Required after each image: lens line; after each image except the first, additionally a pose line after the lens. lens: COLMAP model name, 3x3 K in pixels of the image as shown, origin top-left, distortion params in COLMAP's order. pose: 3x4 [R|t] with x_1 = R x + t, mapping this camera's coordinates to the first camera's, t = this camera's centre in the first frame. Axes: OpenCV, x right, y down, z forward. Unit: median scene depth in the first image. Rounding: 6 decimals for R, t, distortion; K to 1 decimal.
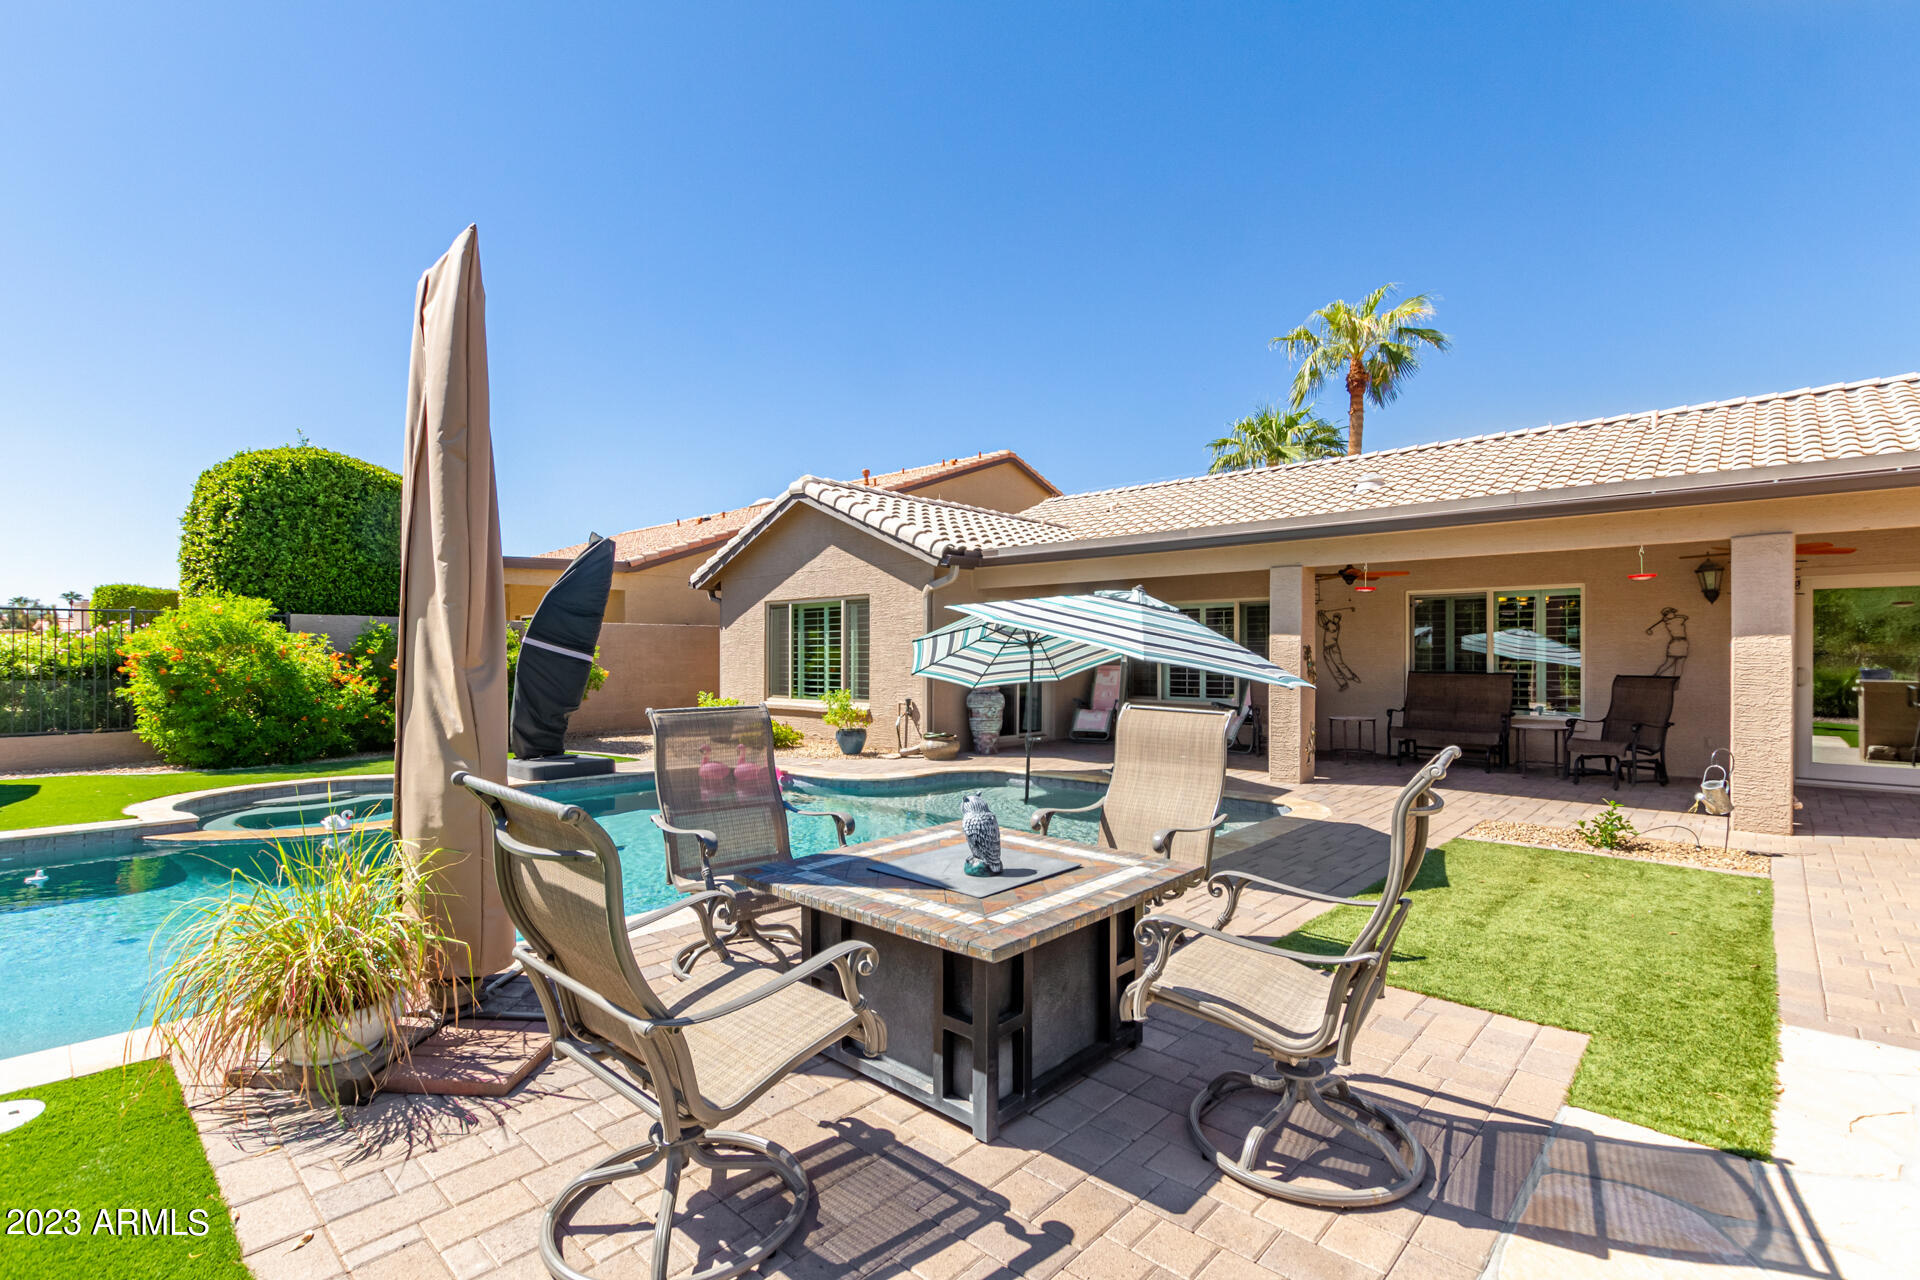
lens RADIAL K [[883.9, 0, 960.3], [0, 883.9, 659.1], [0, 0, 1]] dist [0.012027, -0.000161]
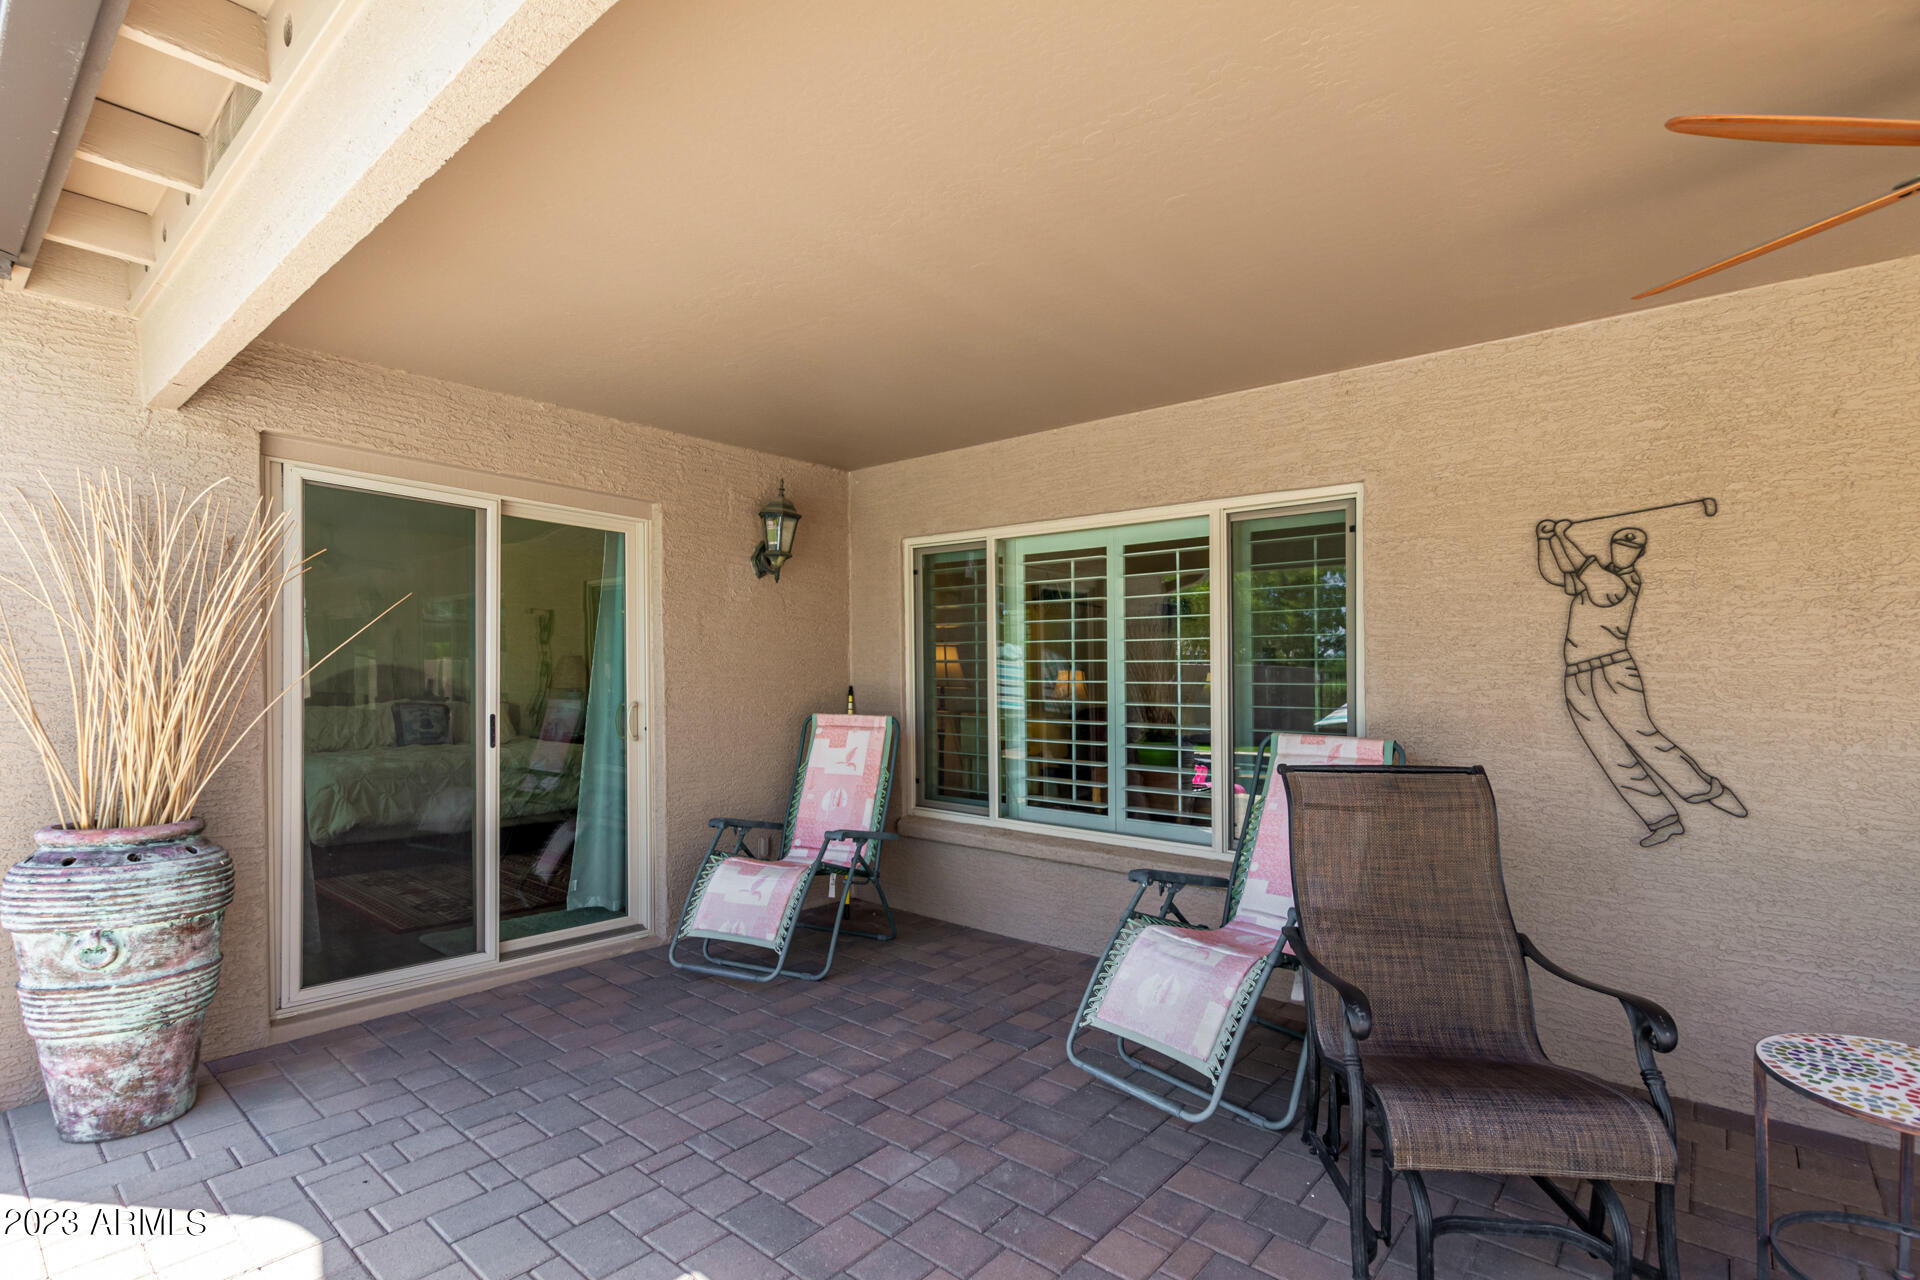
lens RADIAL K [[894.0, 0, 961.3], [0, 894.0, 673.6], [0, 0, 1]] dist [0.000072, -0.000605]
pose [[0.999016, 0.007469, 0.043718, 0.281371], [-0.007268, 0.999962, -0.004746, -0.010441], [-0.043752, 0.004423, 0.999033, 0.931268]]
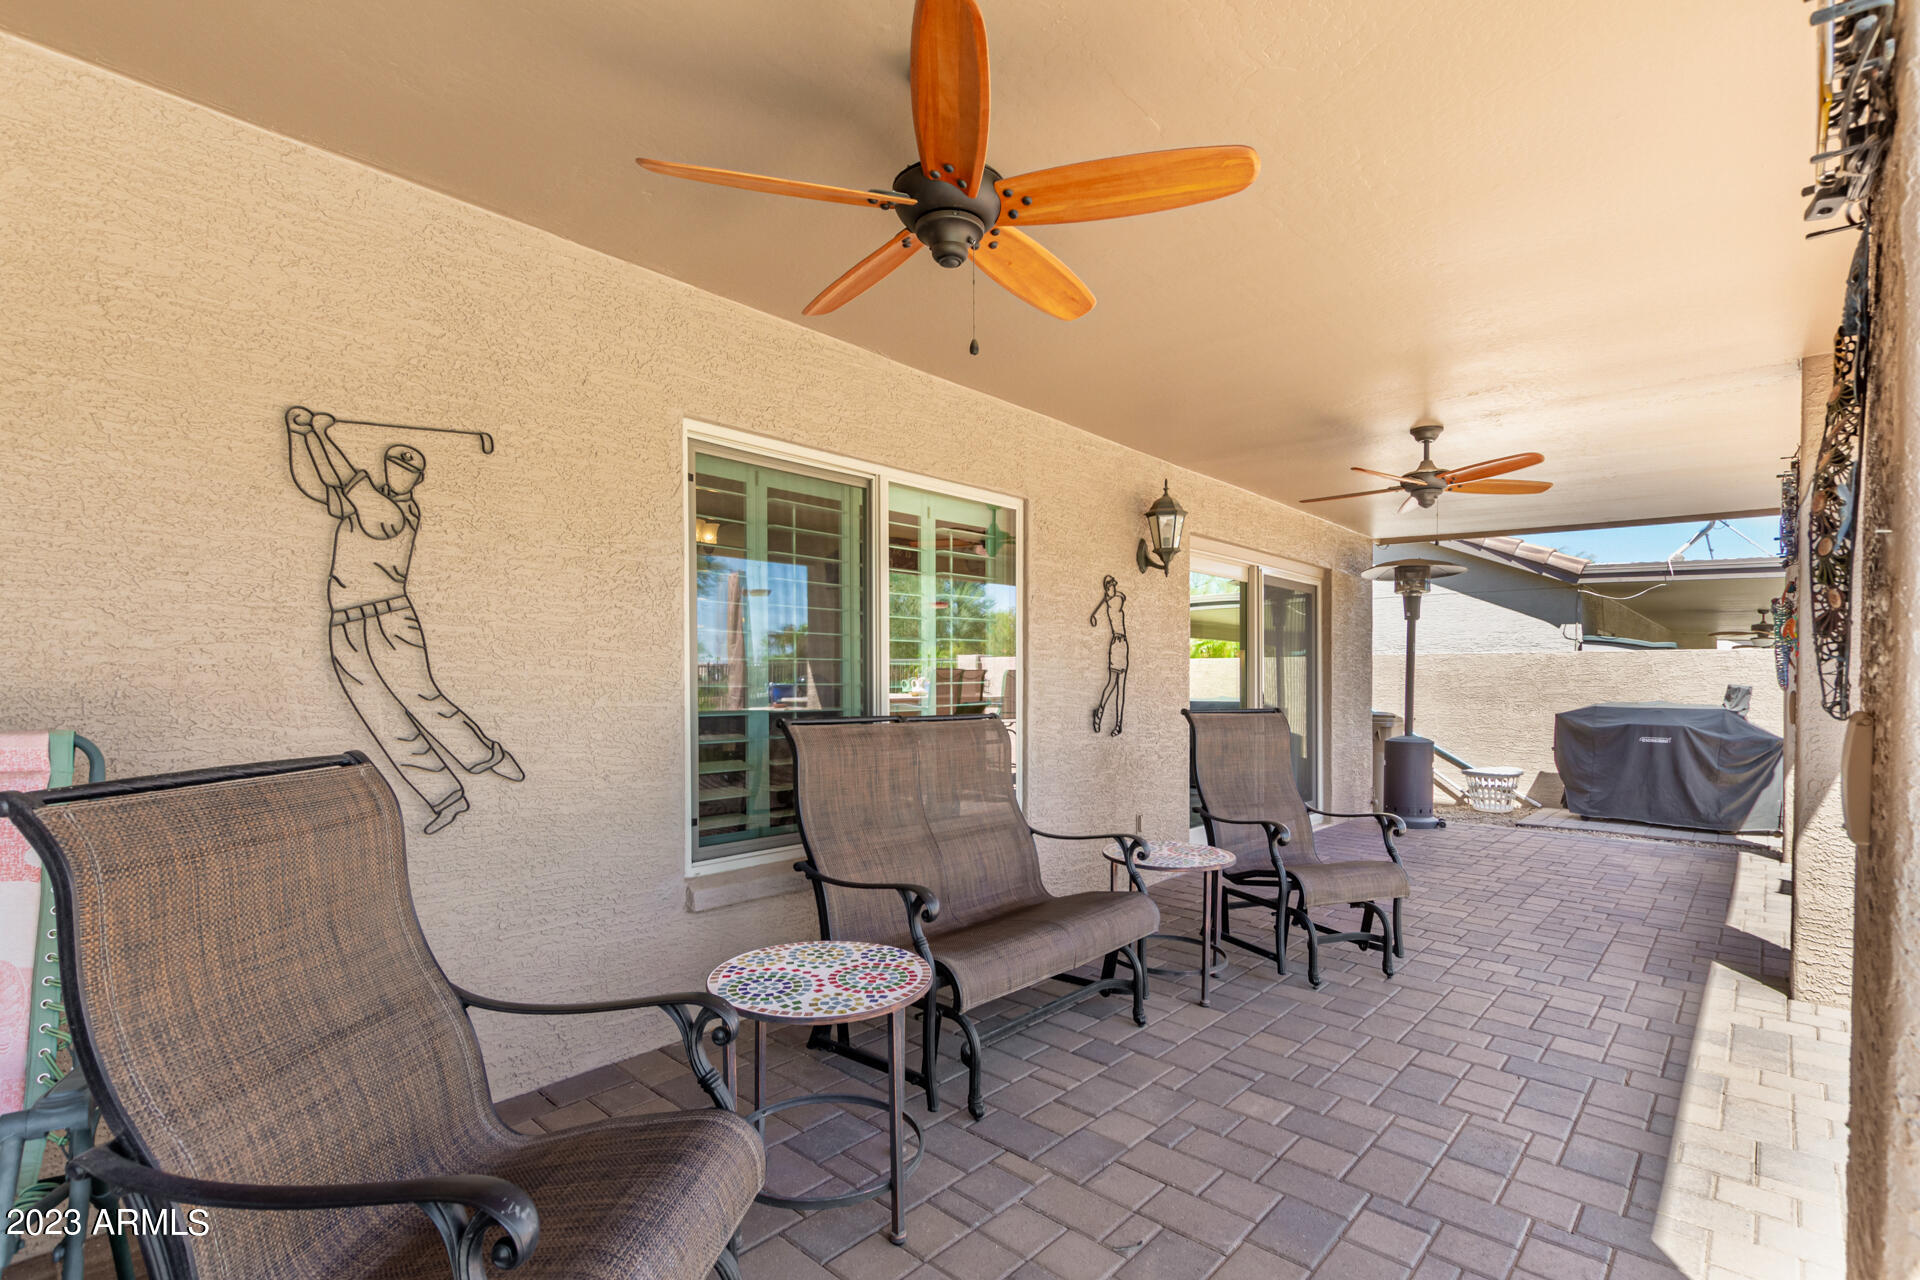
lens RADIAL K [[894.0, 0, 961.3], [0, 894.0, 673.6], [0, 0, 1]] dist [0.000072, -0.000605]
pose [[-0.015270, -0.000912, 0.999883, 0.272439], [-0.003691, 0.999993, 0.000856, -0.000942], [-0.999877, -0.003678, -0.015273, 1.075655]]
